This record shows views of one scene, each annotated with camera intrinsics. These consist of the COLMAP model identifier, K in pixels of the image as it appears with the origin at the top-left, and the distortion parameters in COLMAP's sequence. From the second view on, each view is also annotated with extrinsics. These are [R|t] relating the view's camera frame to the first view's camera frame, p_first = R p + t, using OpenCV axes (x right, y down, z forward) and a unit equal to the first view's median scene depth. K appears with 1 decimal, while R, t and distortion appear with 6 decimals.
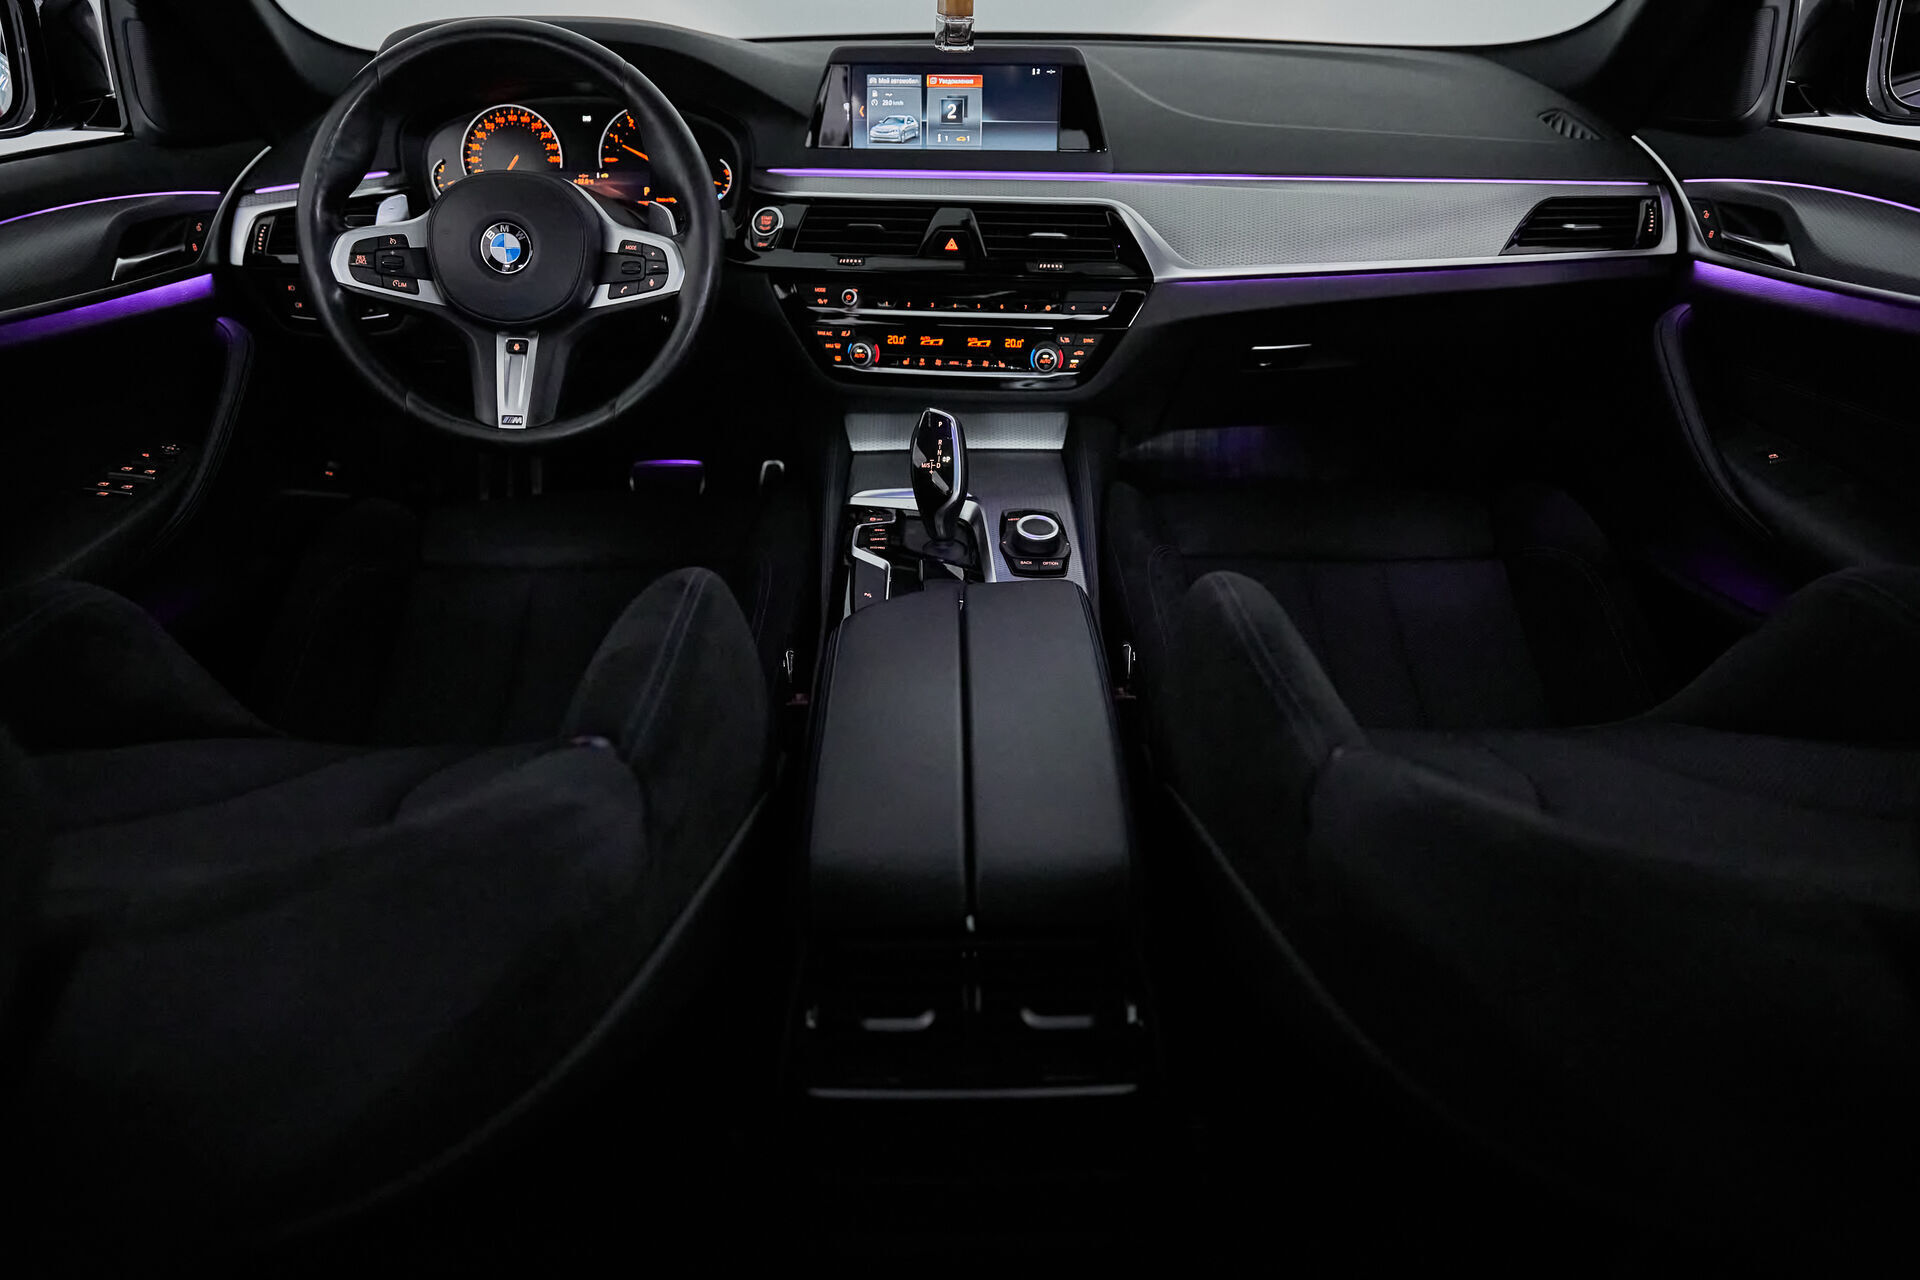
lens RADIAL K [[1286.0, 0, 960.0], [0, 1286.0, 640.0], [0, 0, 1]] dist [-0.002151, 0.002955]
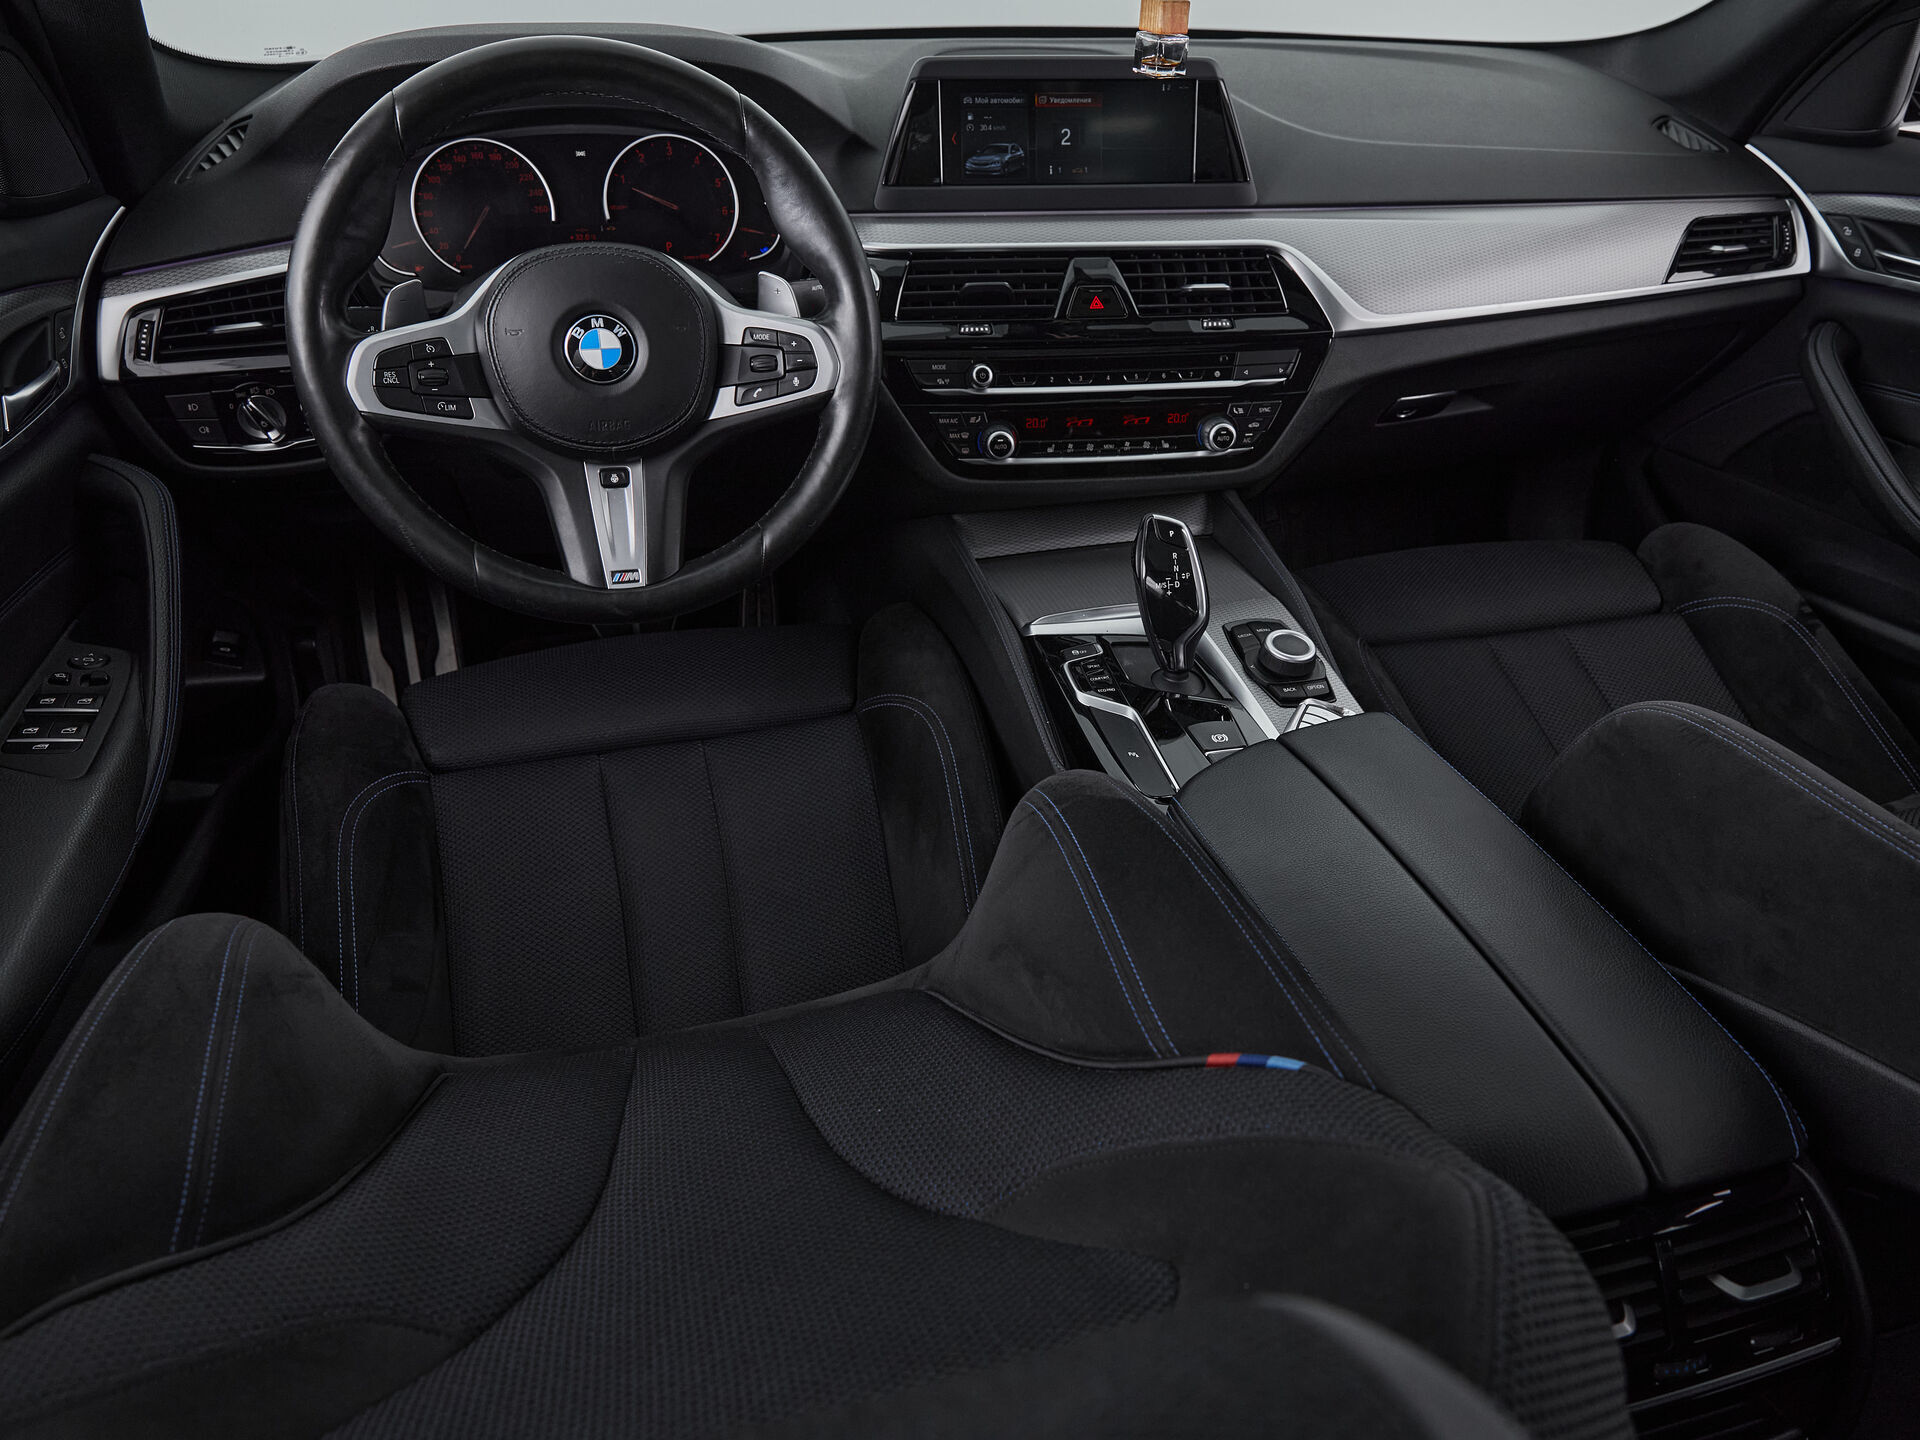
lens RADIAL K [[1458.7, 0, 1046.3], [0, 1458.7, 724.8], [0, 0, 1]] dist [-0.003211, -0.001370]
pose [[0.960924, -0.121857, 0.248548, -0.318144], [0.112984, 0.992352, 0.049714, -0.095450], [-0.252705, -0.019690, 0.967343, 0.108437]]
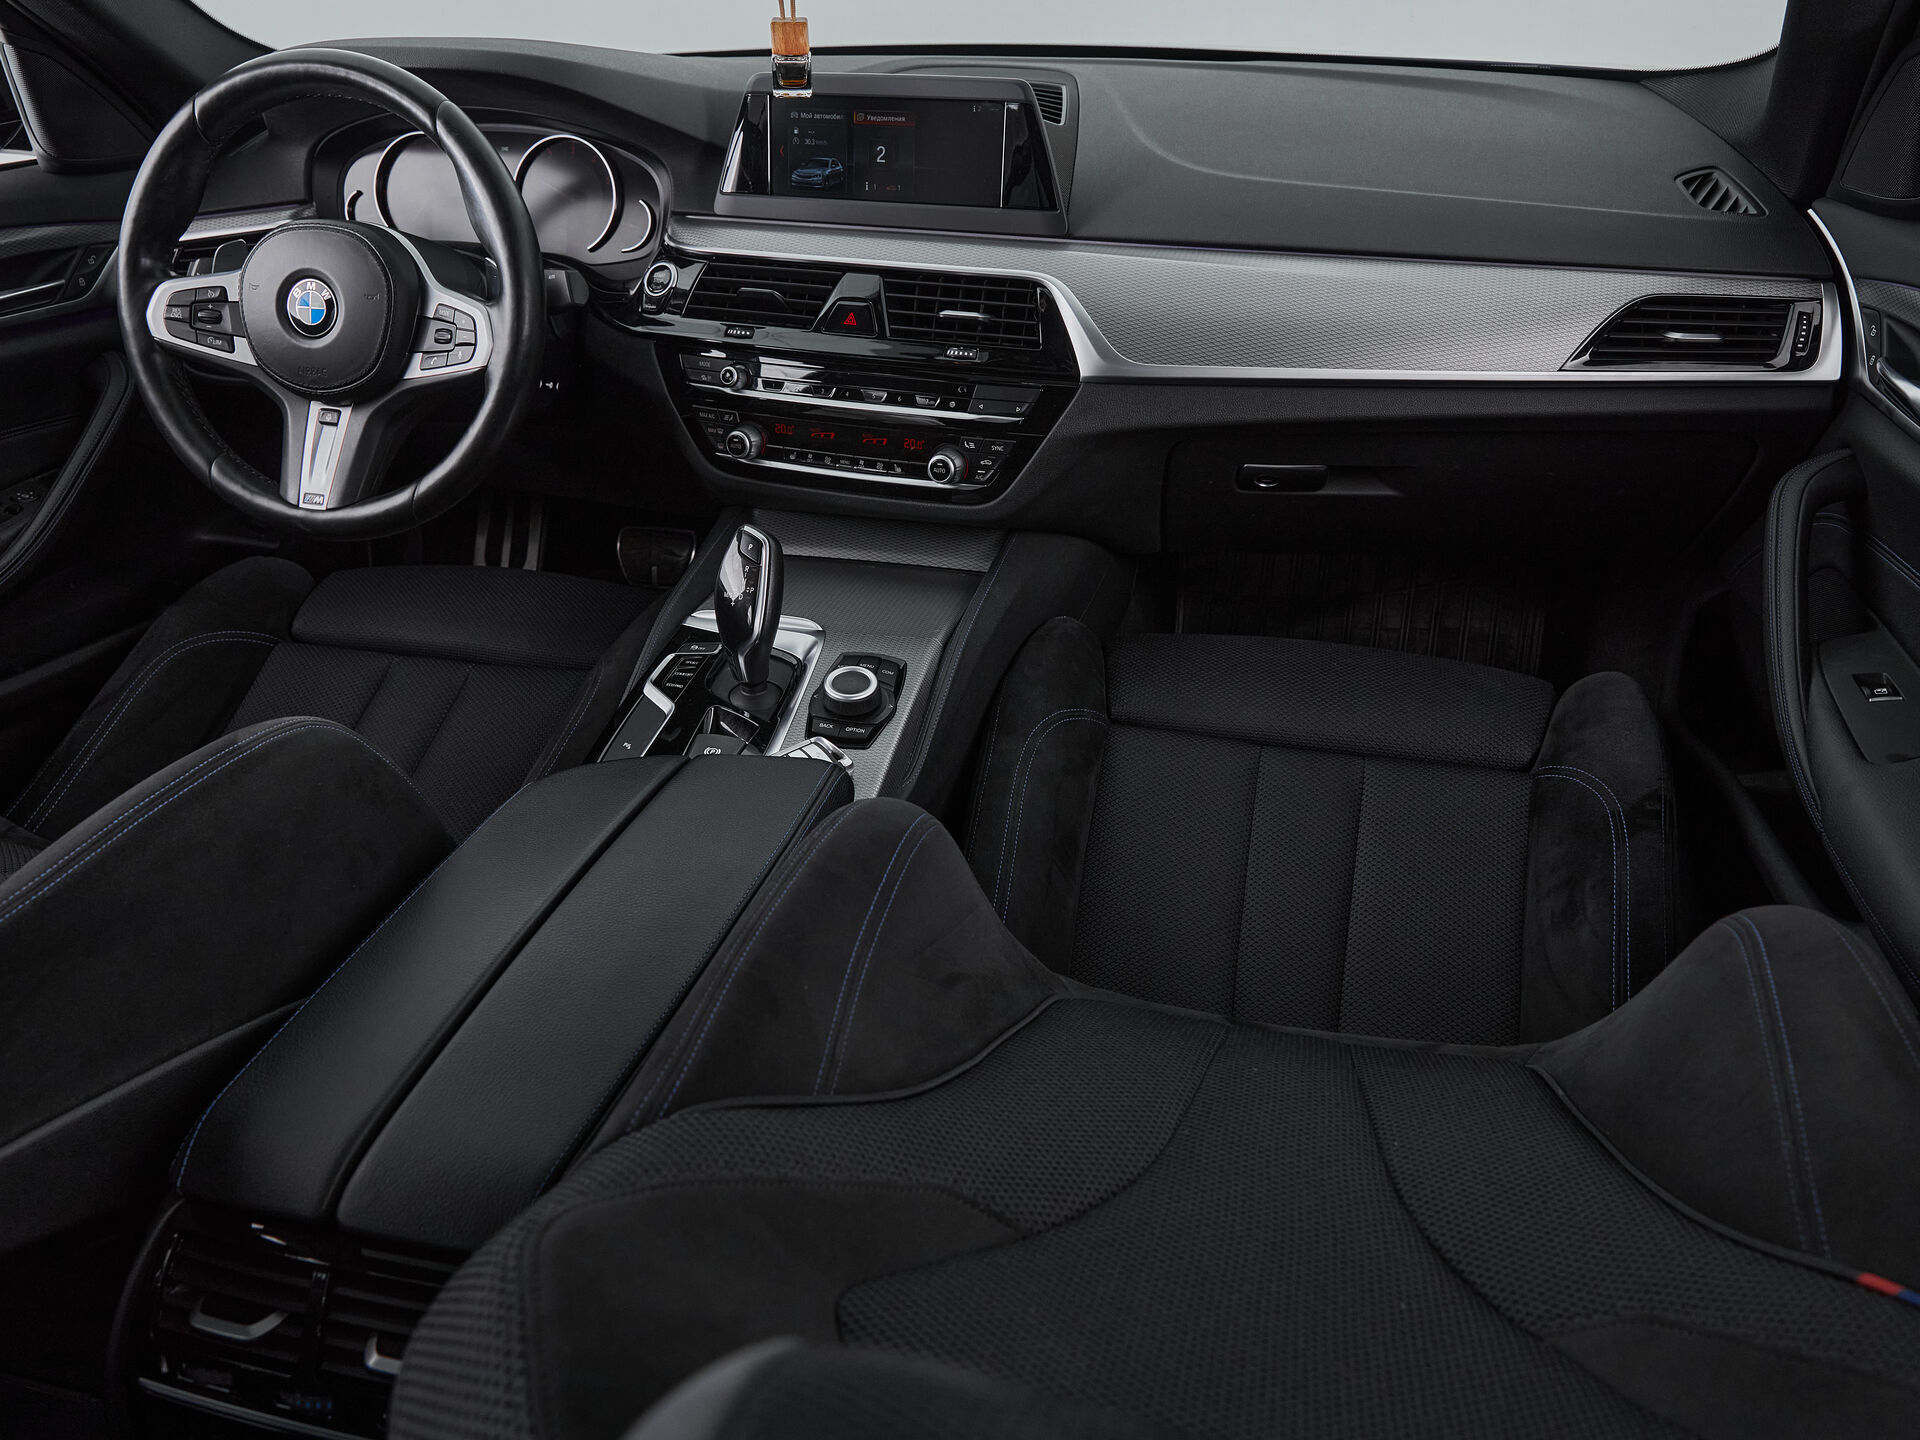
lens RADIAL K [[1468.2, 0, 960.0], [0, 1468.2, 720.0], [0, 0, 1]] dist [-0.001961, -0.002512]
pose [[0.966879, 0.113789, -0.228466, 0.322309], [-0.108347, 0.993451, 0.036265, -0.099325], [0.231096, -0.010310, 0.972876, 0.103596]]
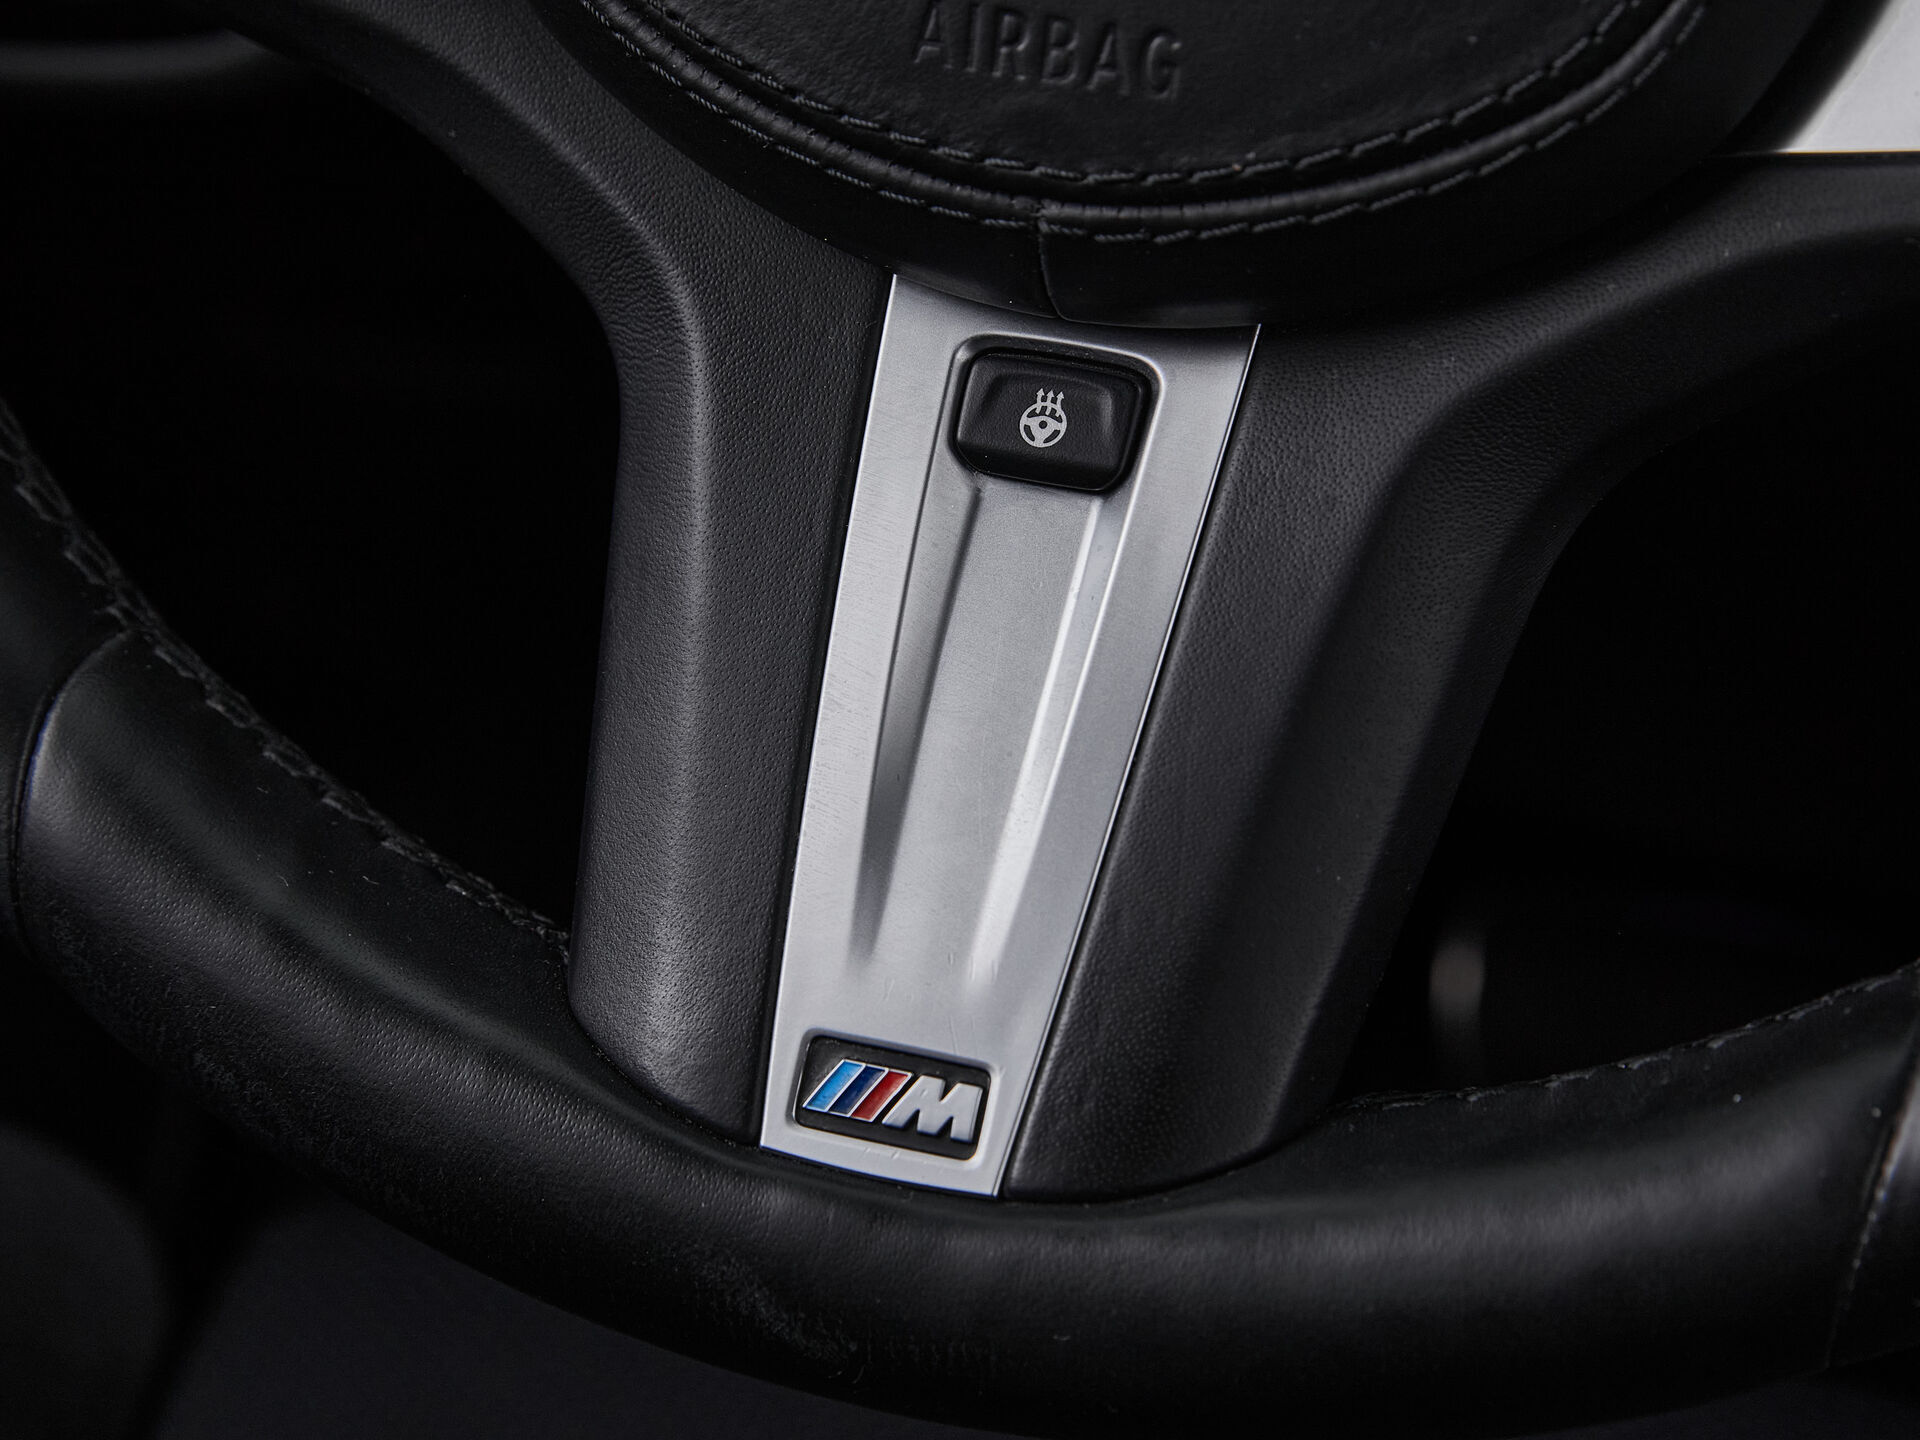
lens RADIAL K [[4020.8, 0, 960.0], [0, 4020.8, 720.0], [0, 0, 1]] dist [-0.056202, 0.169015]
pose [[0.949624, 0.160515, -0.269166, -0.245832], [-0.173855, 0.984420, -0.026315, -0.185071], [0.260748, 0.071785, 0.962734, 0.646867]]
